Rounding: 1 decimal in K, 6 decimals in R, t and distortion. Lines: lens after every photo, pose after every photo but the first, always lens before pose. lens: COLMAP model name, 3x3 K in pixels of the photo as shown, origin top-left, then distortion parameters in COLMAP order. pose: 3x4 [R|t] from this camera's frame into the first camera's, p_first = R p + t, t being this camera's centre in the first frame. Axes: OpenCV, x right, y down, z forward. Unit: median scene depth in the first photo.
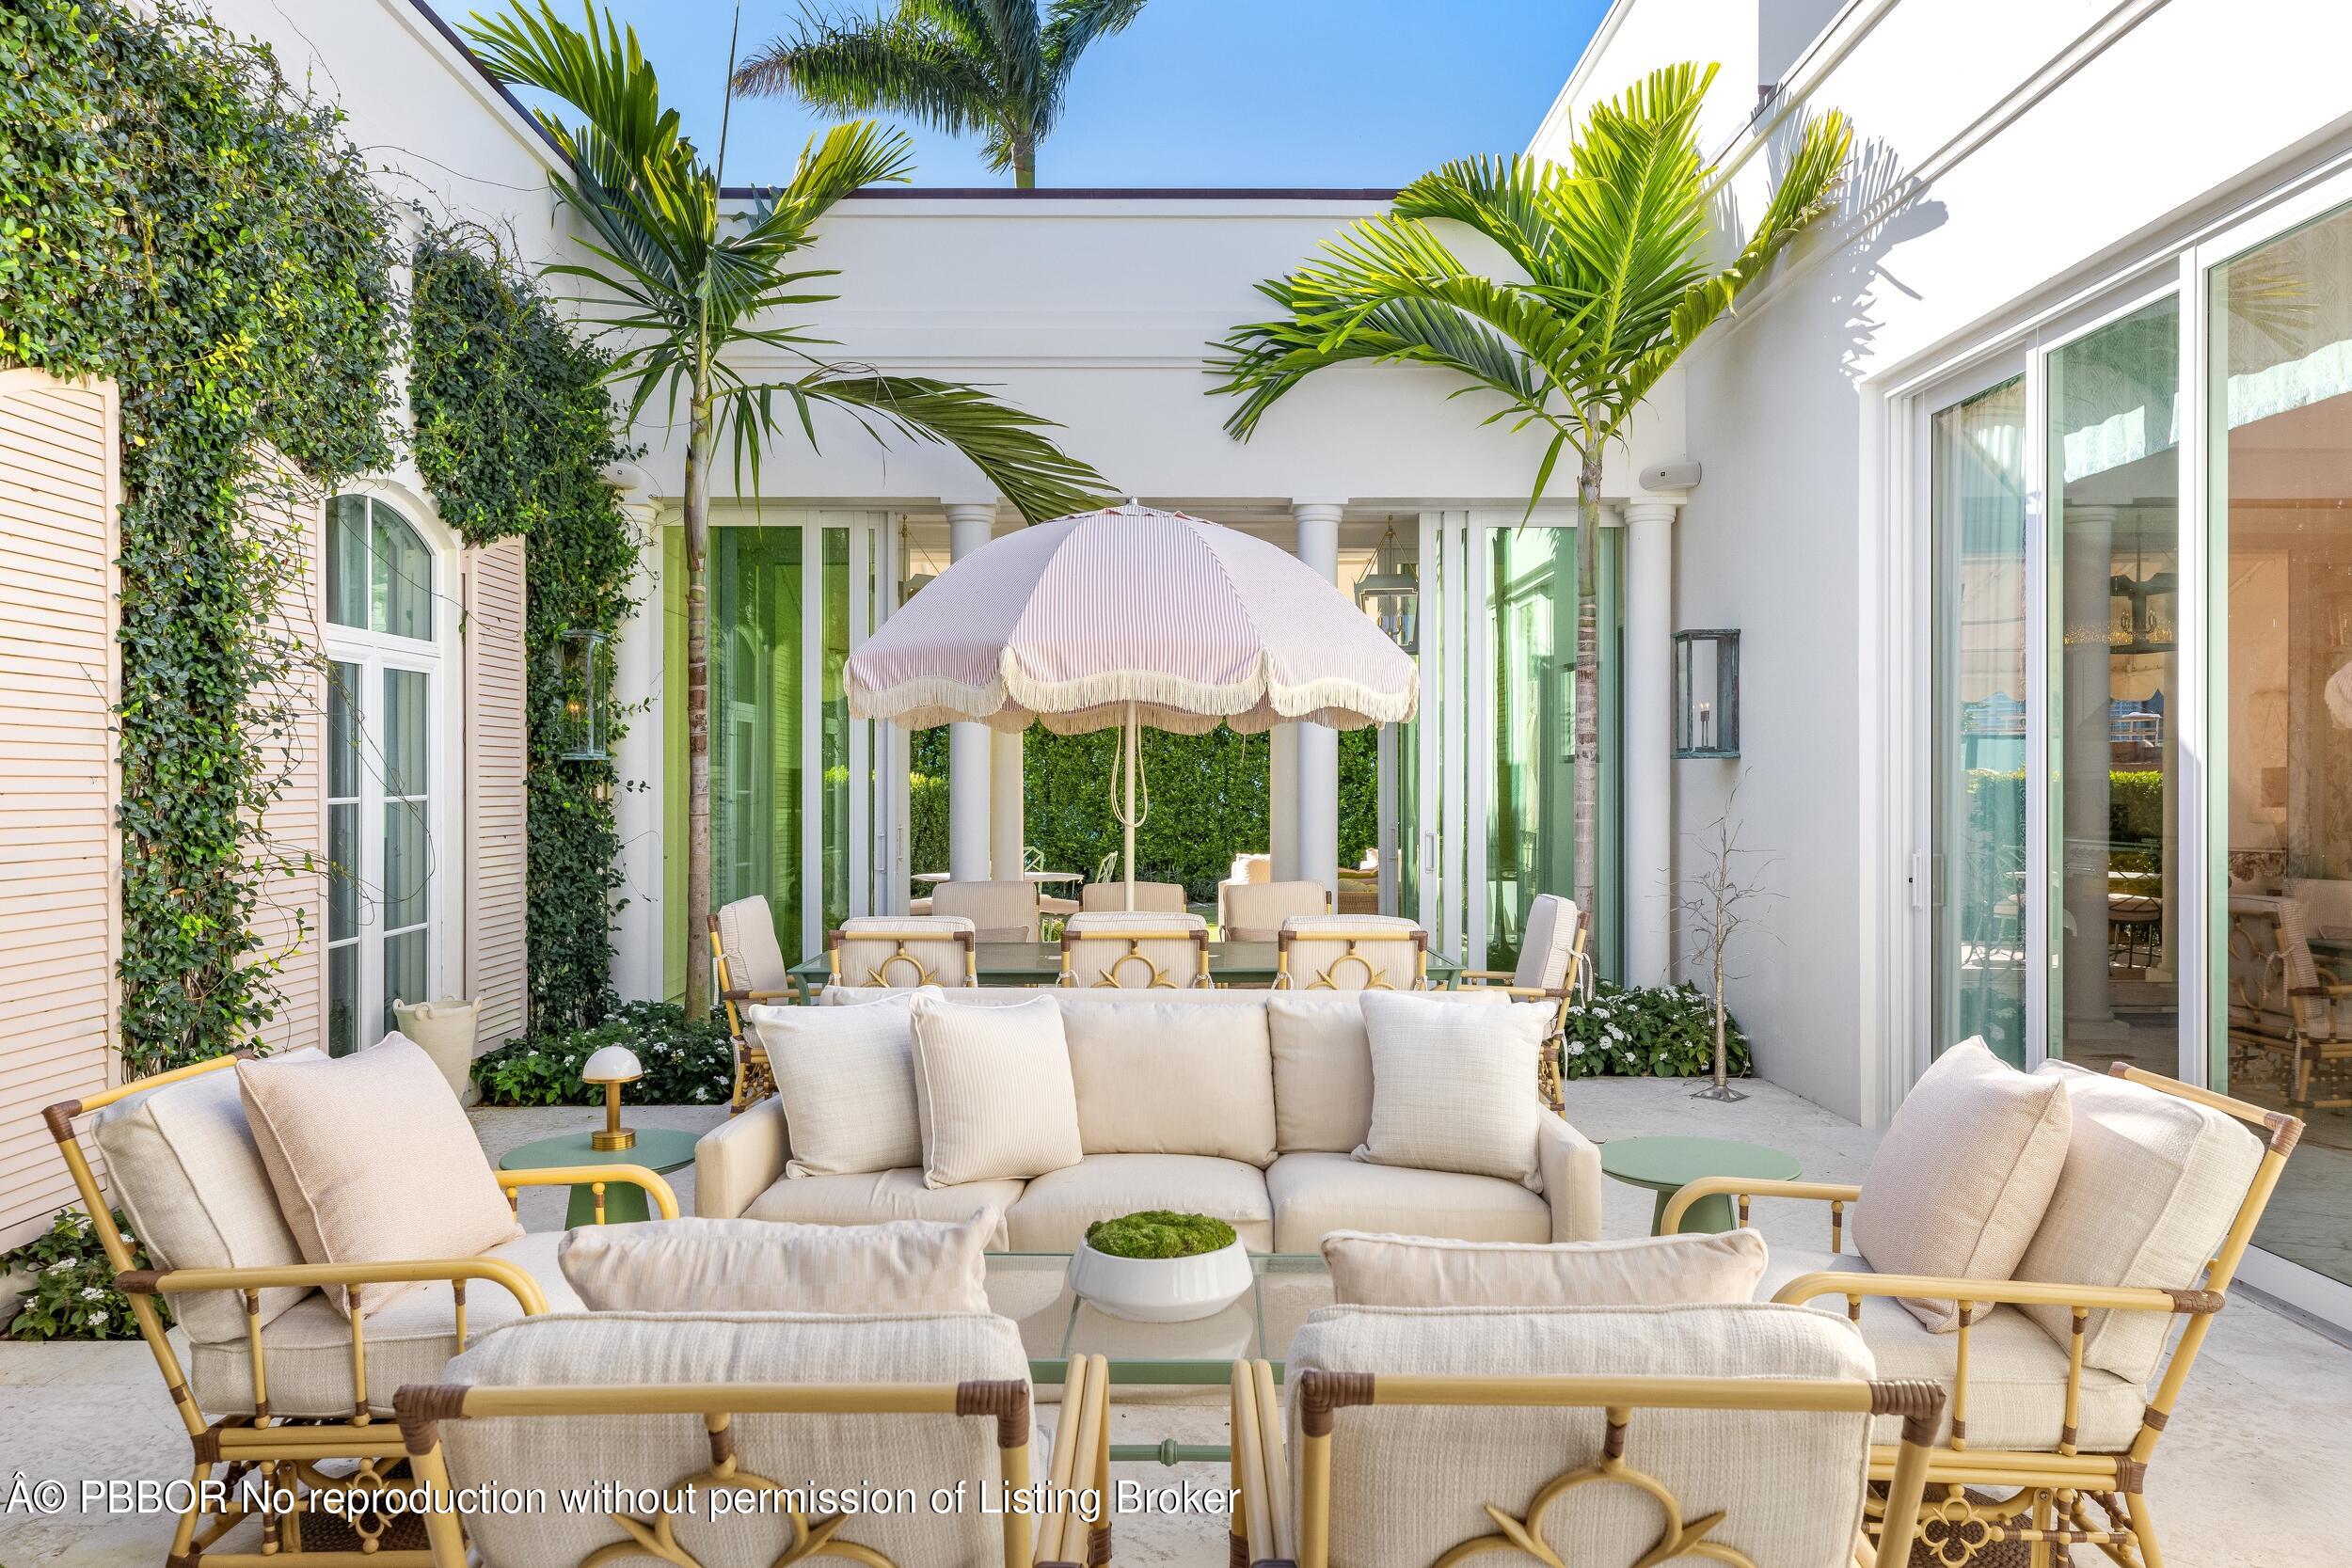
lens RADIAL K [[1669.2, 0, 1183.0], [0, 1669.2, 775.6], [0, 0, 1]] dist [-0.001351, -0.000867]
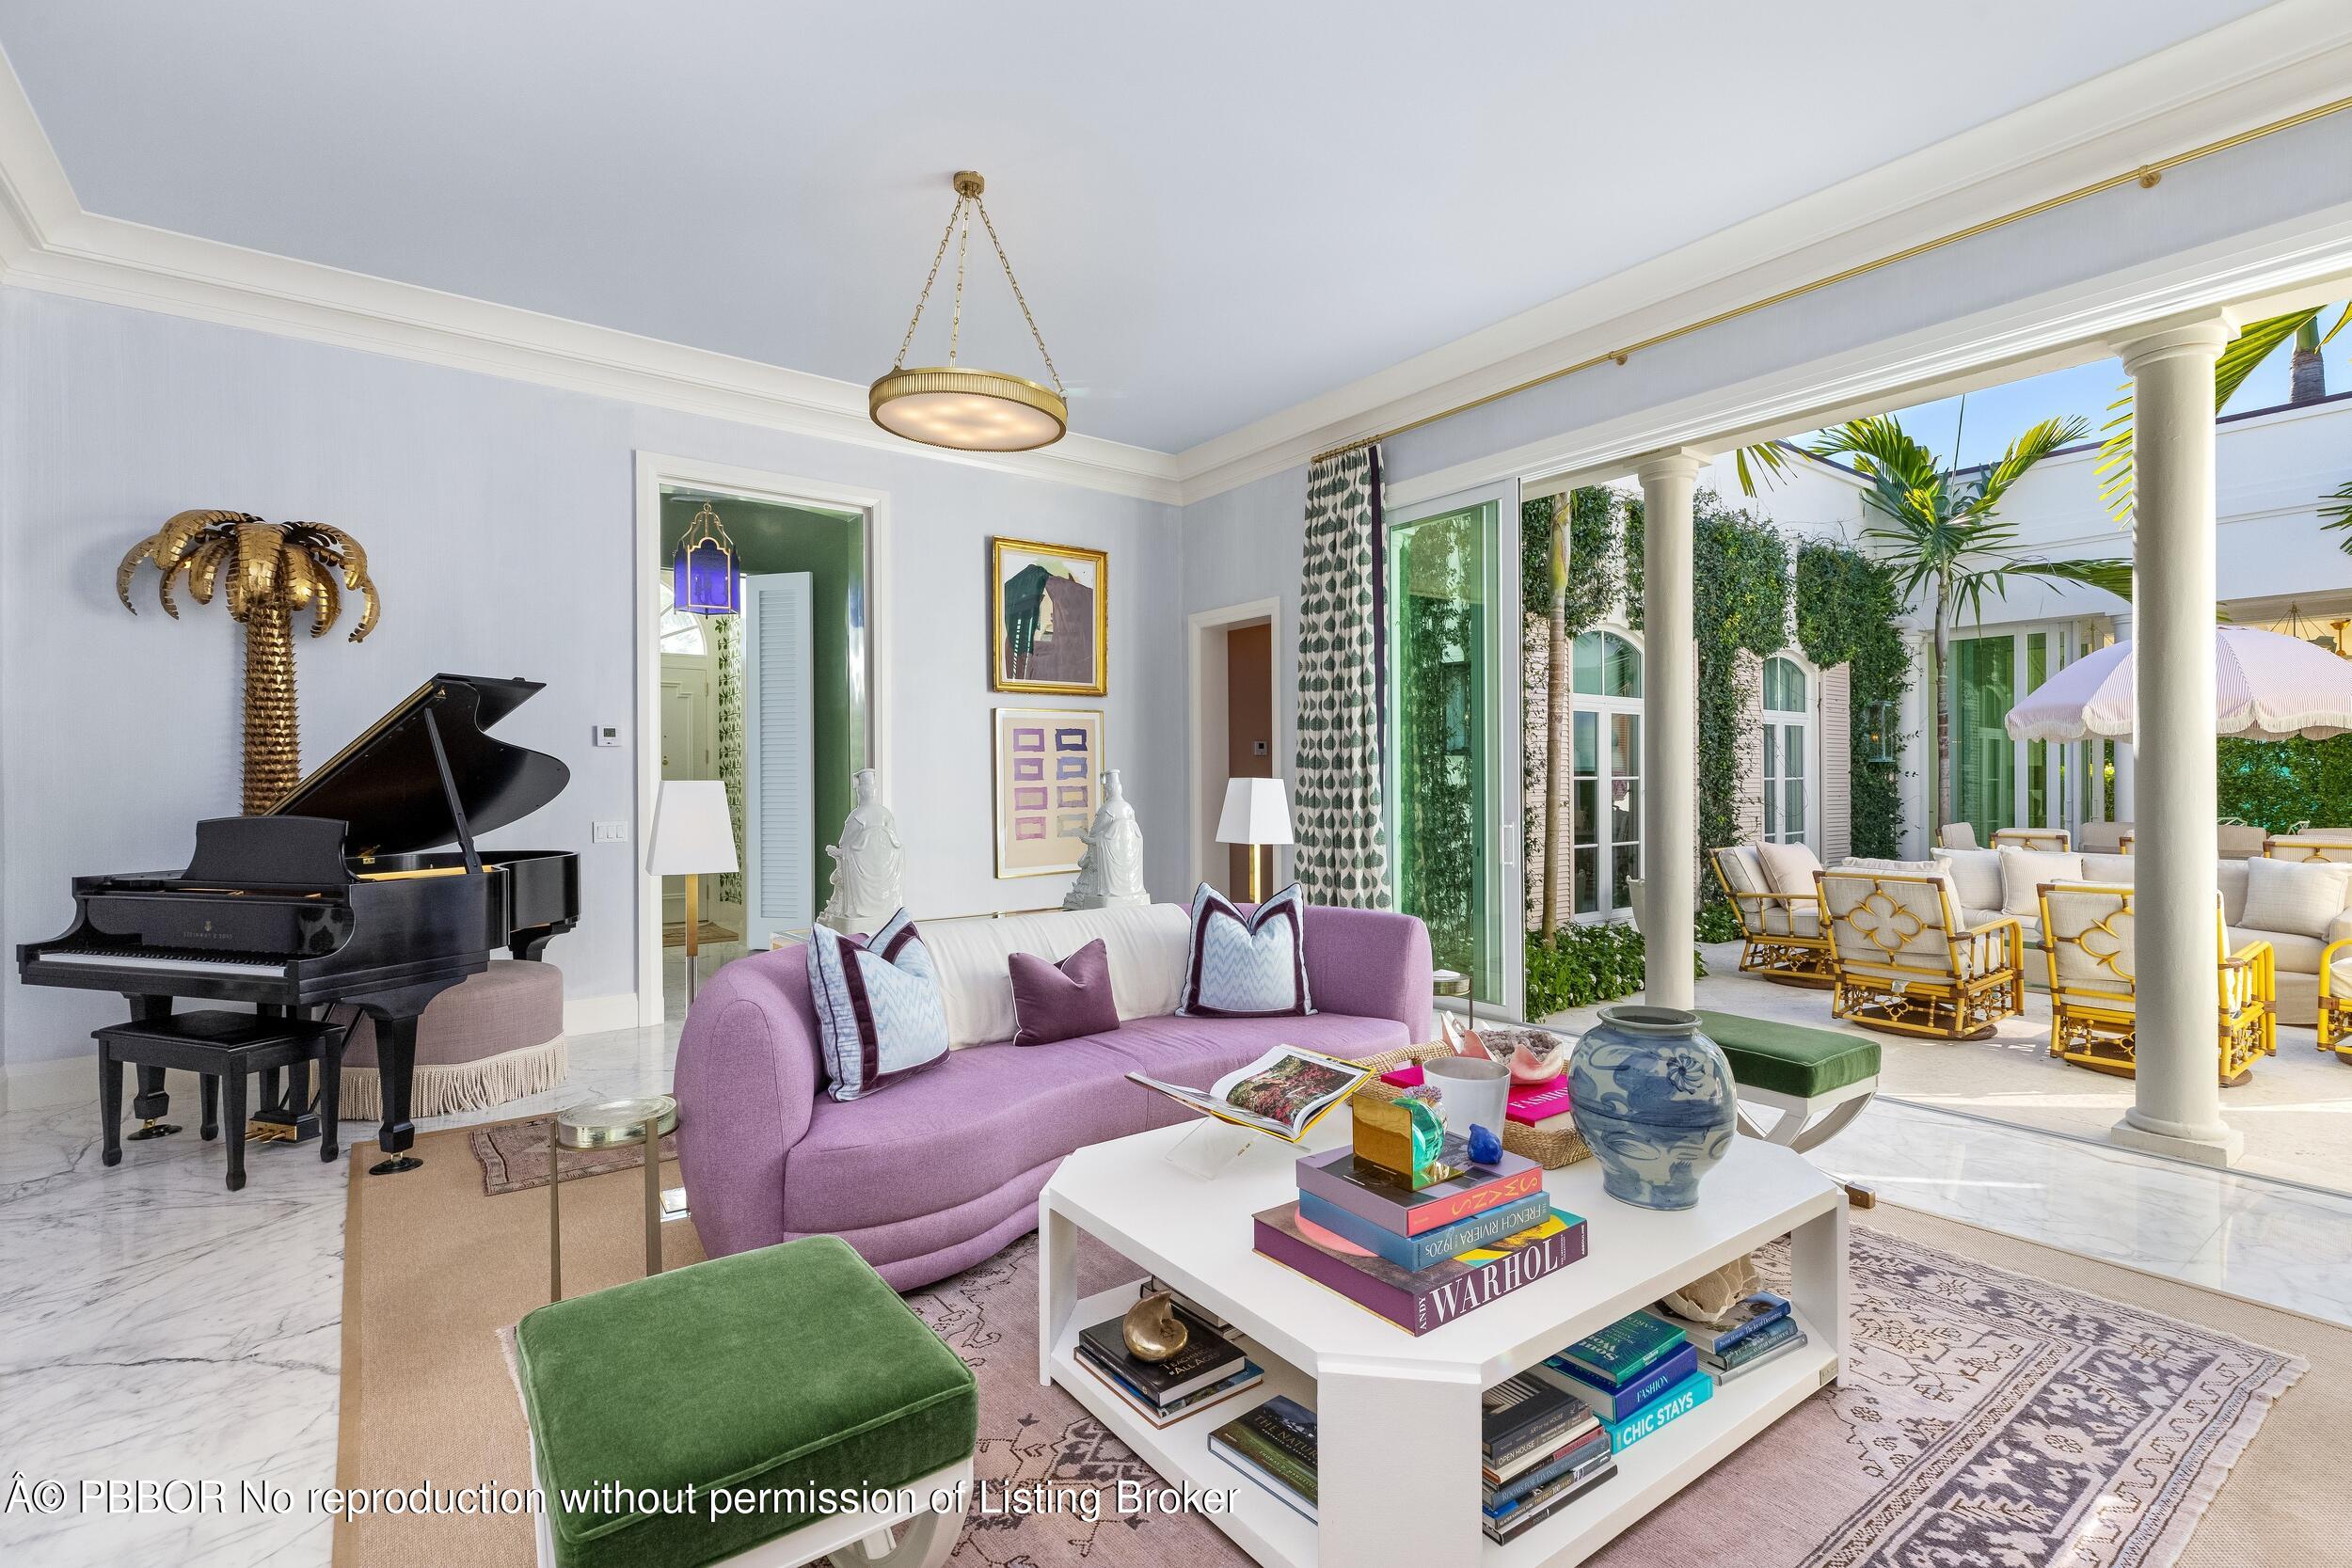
lens RADIAL K [[1074.0, 0, 1171.1], [0, 1074.0, 783.1], [0, 0, 1]] dist [0.000587, 0.000592]
pose [[0.582003, -0.000227, -0.813187, 0.232510], [0.004486, 0.999986, 0.002931, 0.009928], [0.813174, -0.005354, 0.581996, -0.541644]]
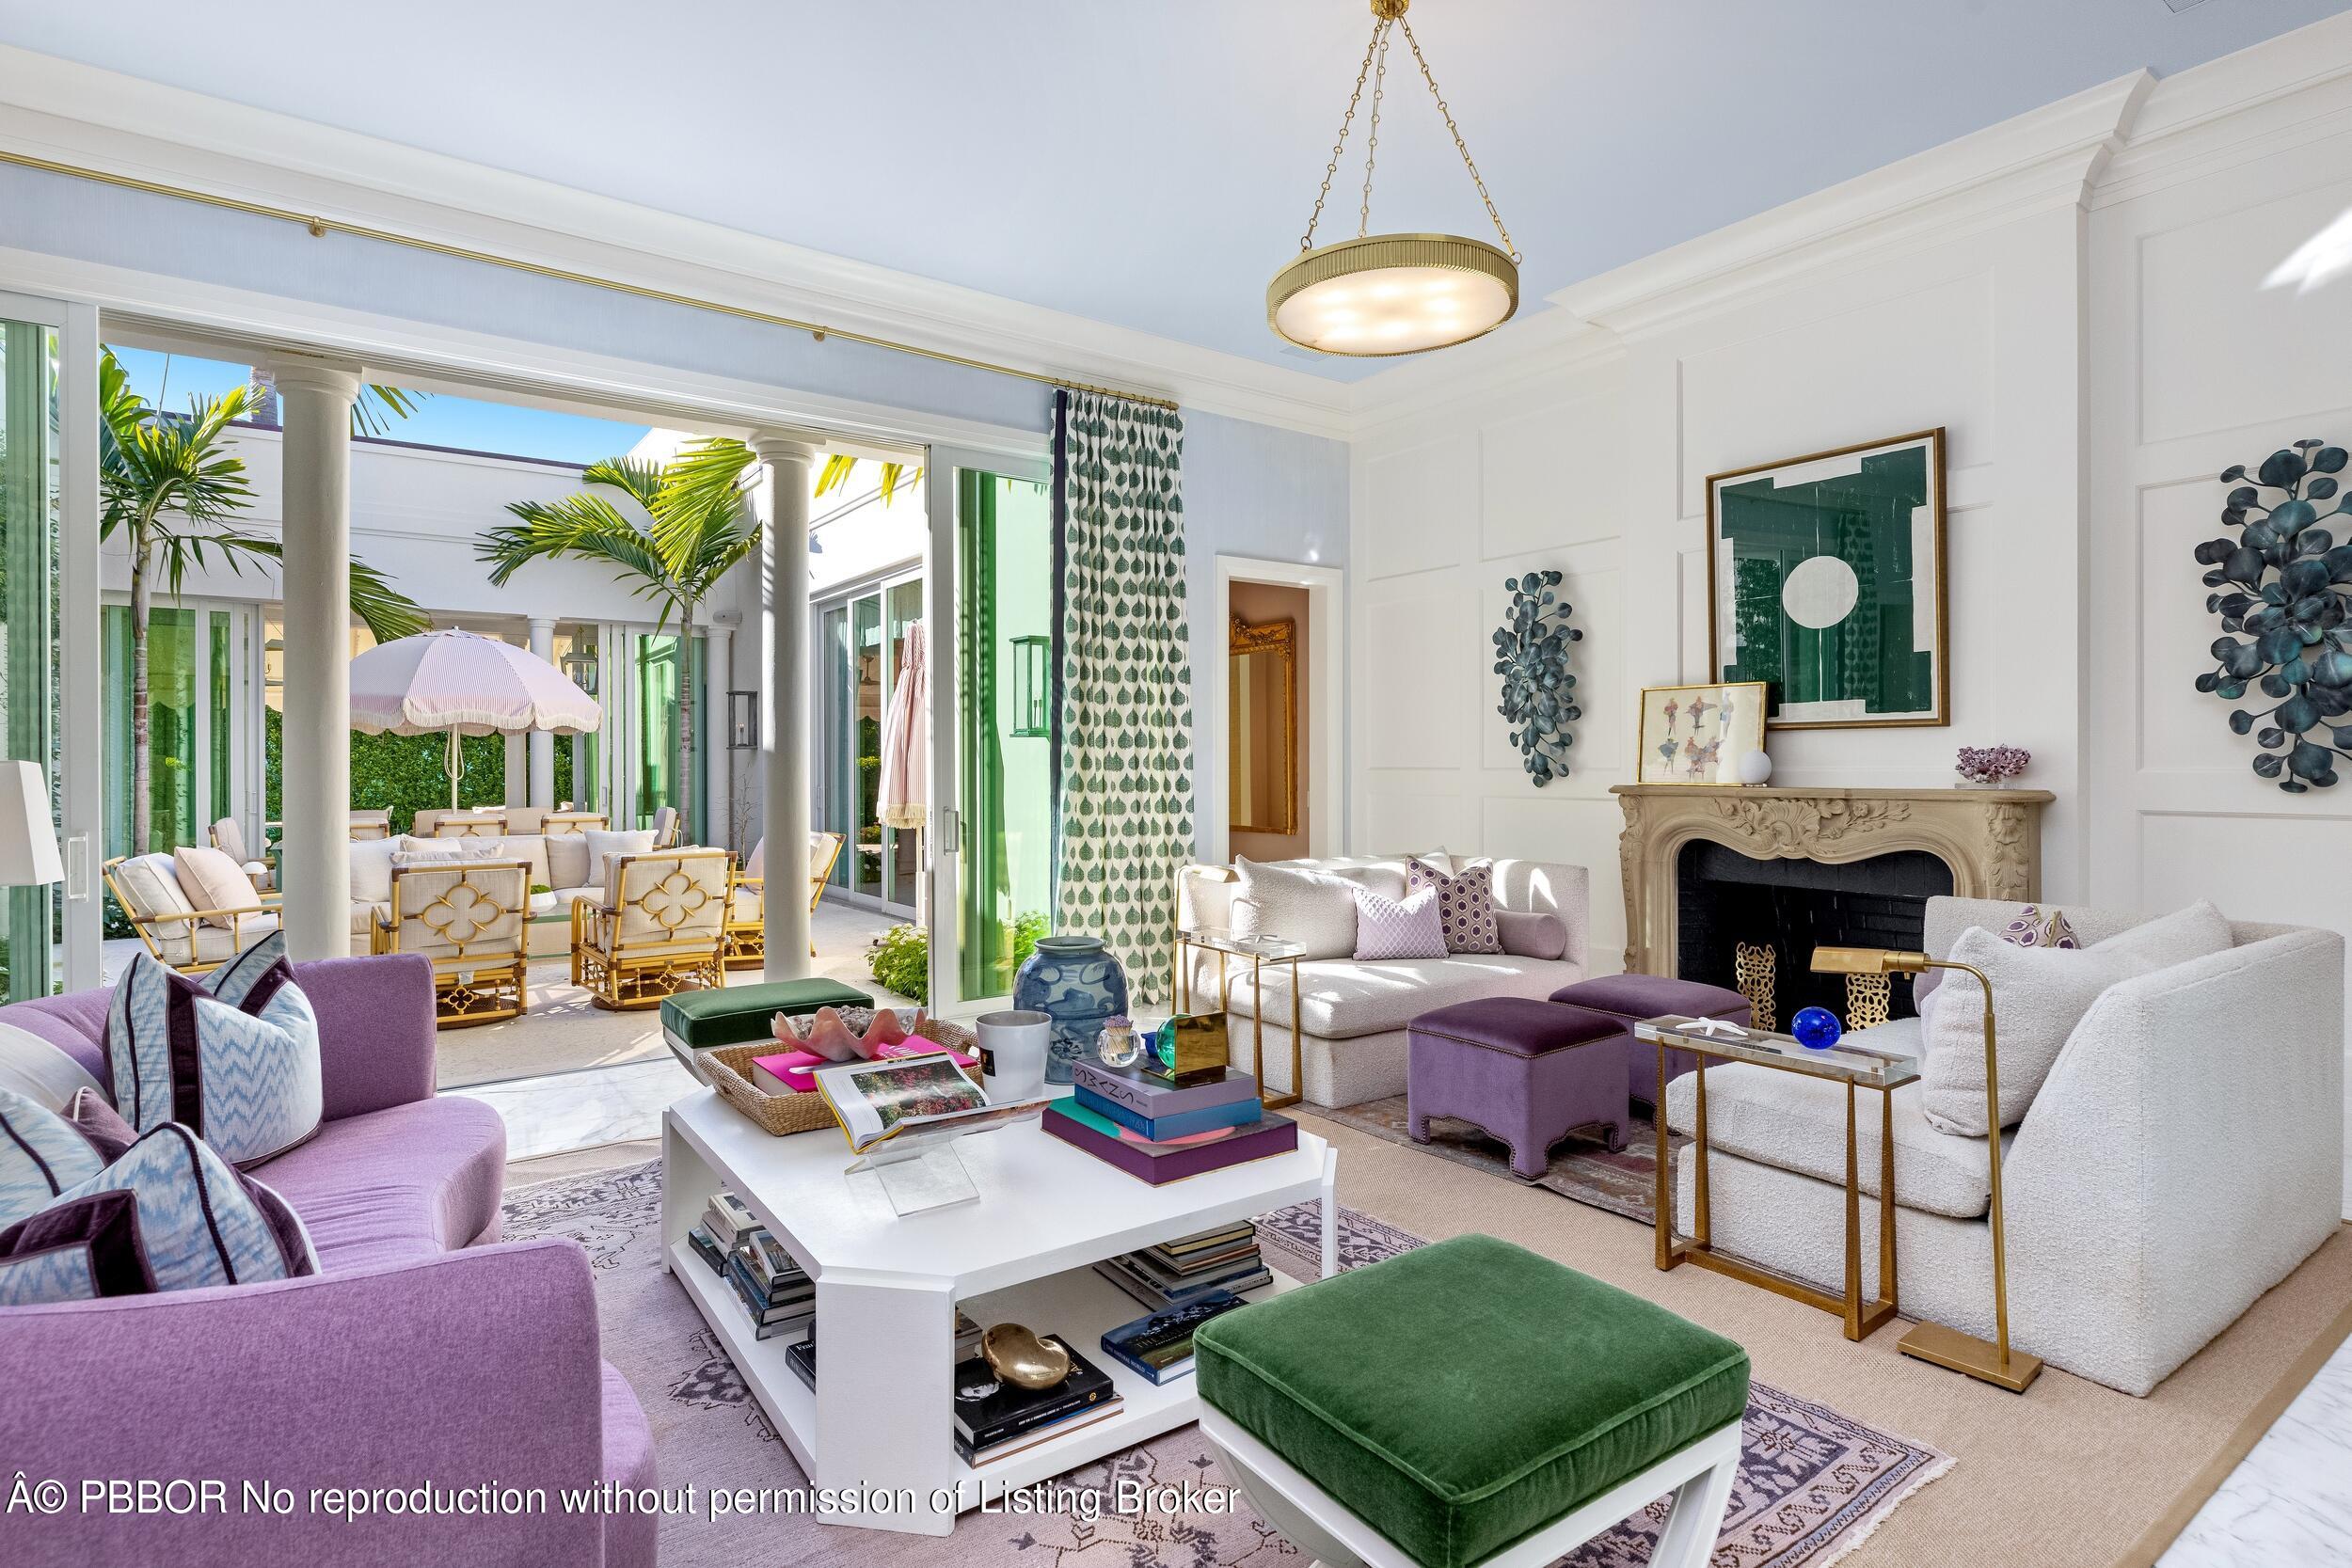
lens RADIAL K [[1184.3, 0, 1176.0], [0, 1184.3, 767.9], [0, 0, 1]] dist [-0.003739, 0.001987]
pose [[0.822198, -0.005020, 0.569180, -0.109469], [0.003509, 0.999987, 0.003751, 0.010815], [-0.569191, -0.001087, 0.822205, -0.629263]]
